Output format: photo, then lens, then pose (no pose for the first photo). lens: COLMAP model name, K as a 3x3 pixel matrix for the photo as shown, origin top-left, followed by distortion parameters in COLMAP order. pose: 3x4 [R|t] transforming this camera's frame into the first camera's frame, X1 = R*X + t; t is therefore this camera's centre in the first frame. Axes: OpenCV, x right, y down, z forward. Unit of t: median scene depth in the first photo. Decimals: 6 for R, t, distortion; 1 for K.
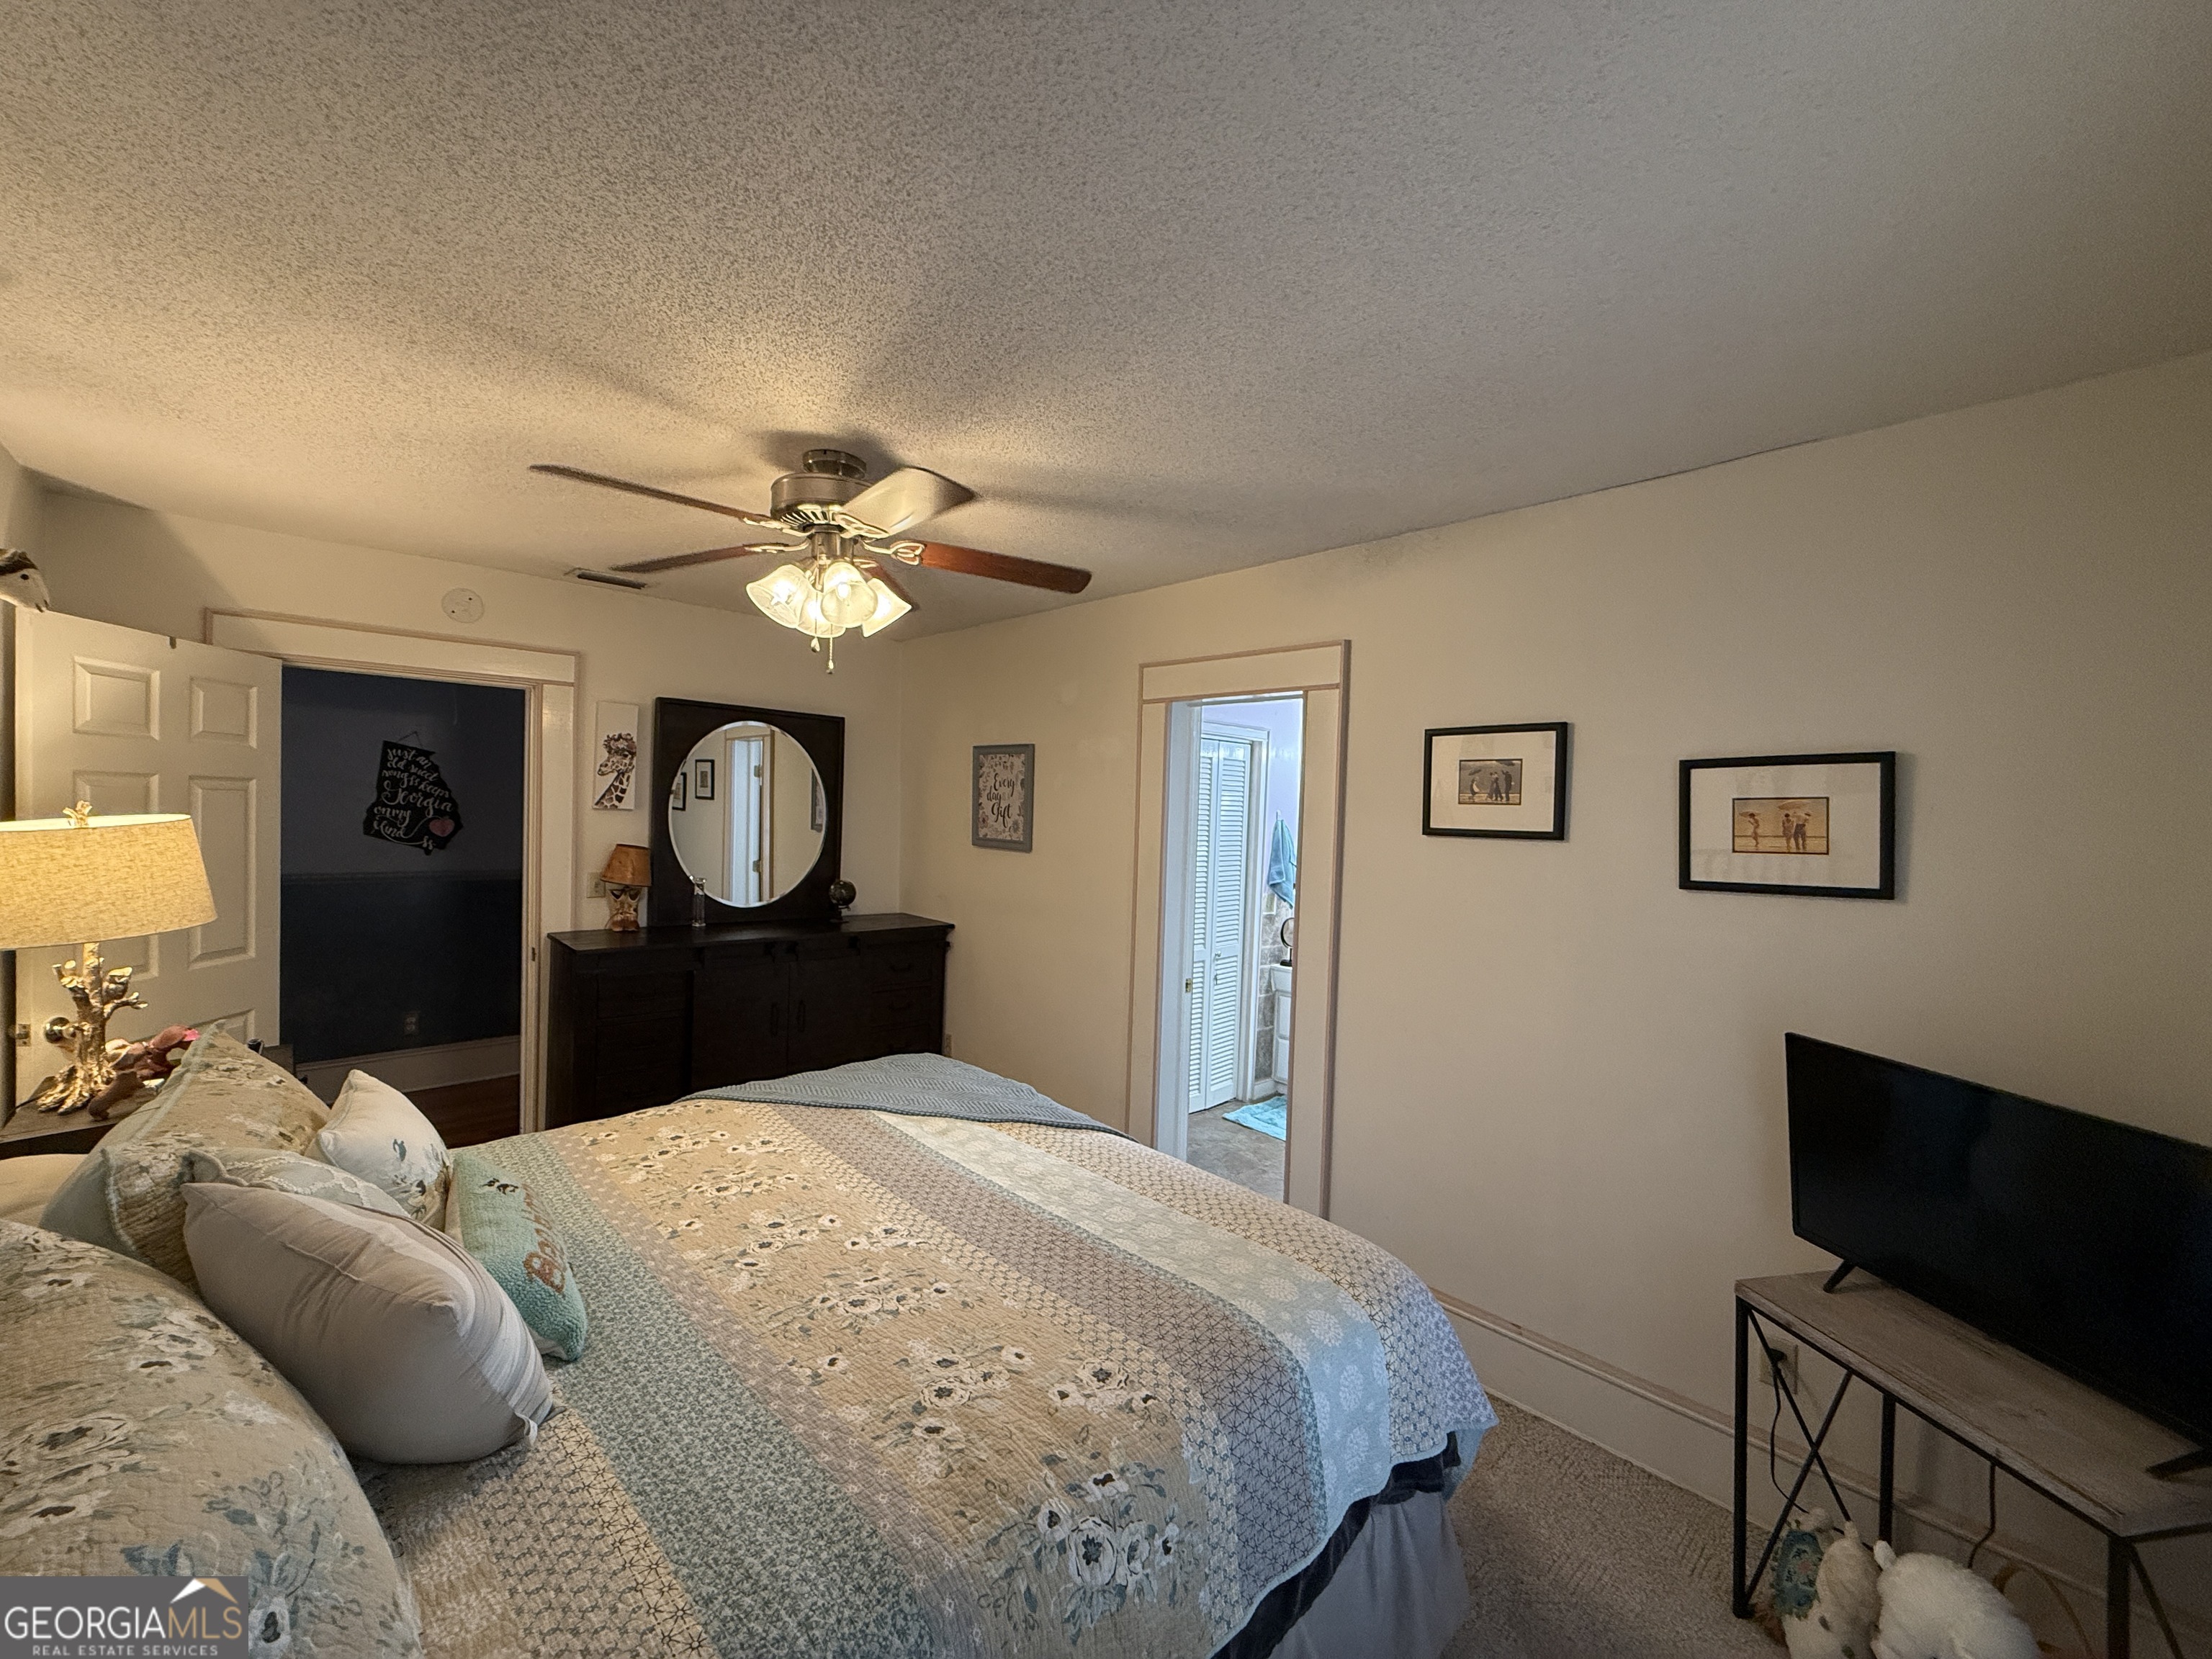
lens RADIAL K [[883.6, 0, 1098.3], [0, 883.6, 828.4], [0, 0, 1]] dist [0.000197, 0.000039]
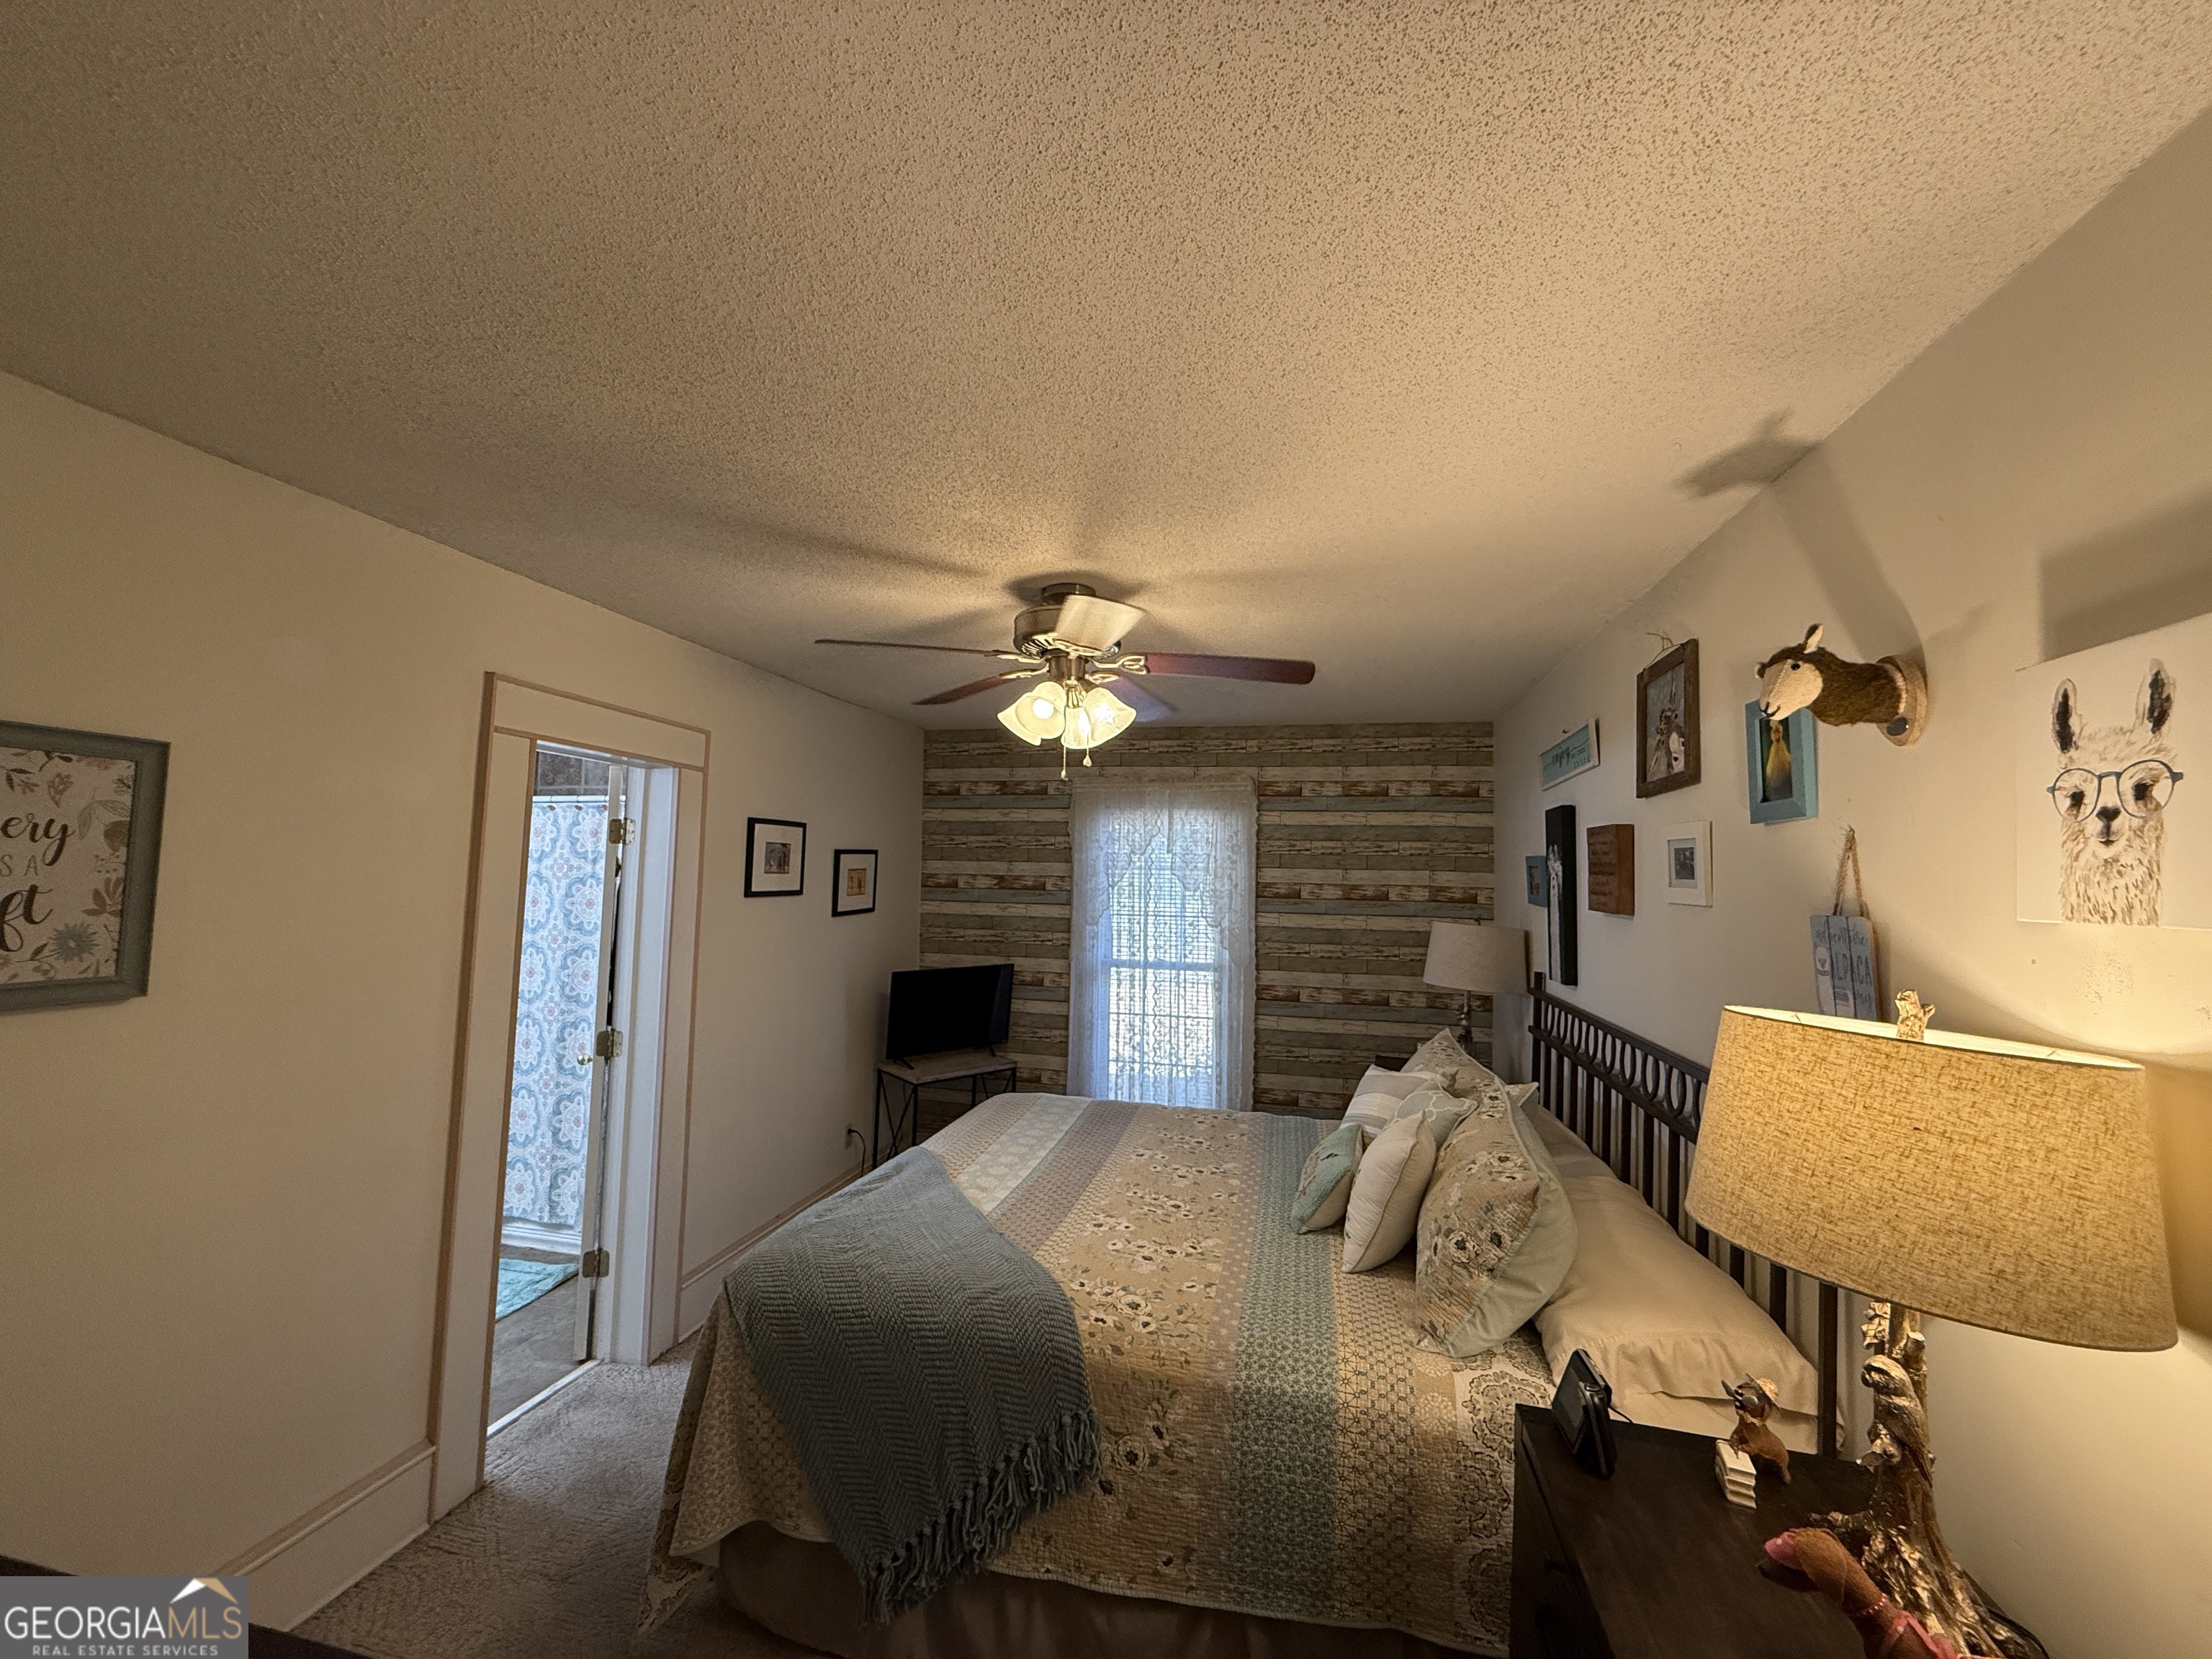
lens RADIAL K [[883.6, 0, 1098.3], [0, 883.6, 828.4], [0, 0, 1]] dist [0.000197, 0.000039]
pose [[-0.553484, 0.003197, 0.832854, -0.938107], [-0.018196, 0.999708, -0.015930, -0.076707], [-0.832661, -0.023972, -0.553264, 1.189908]]
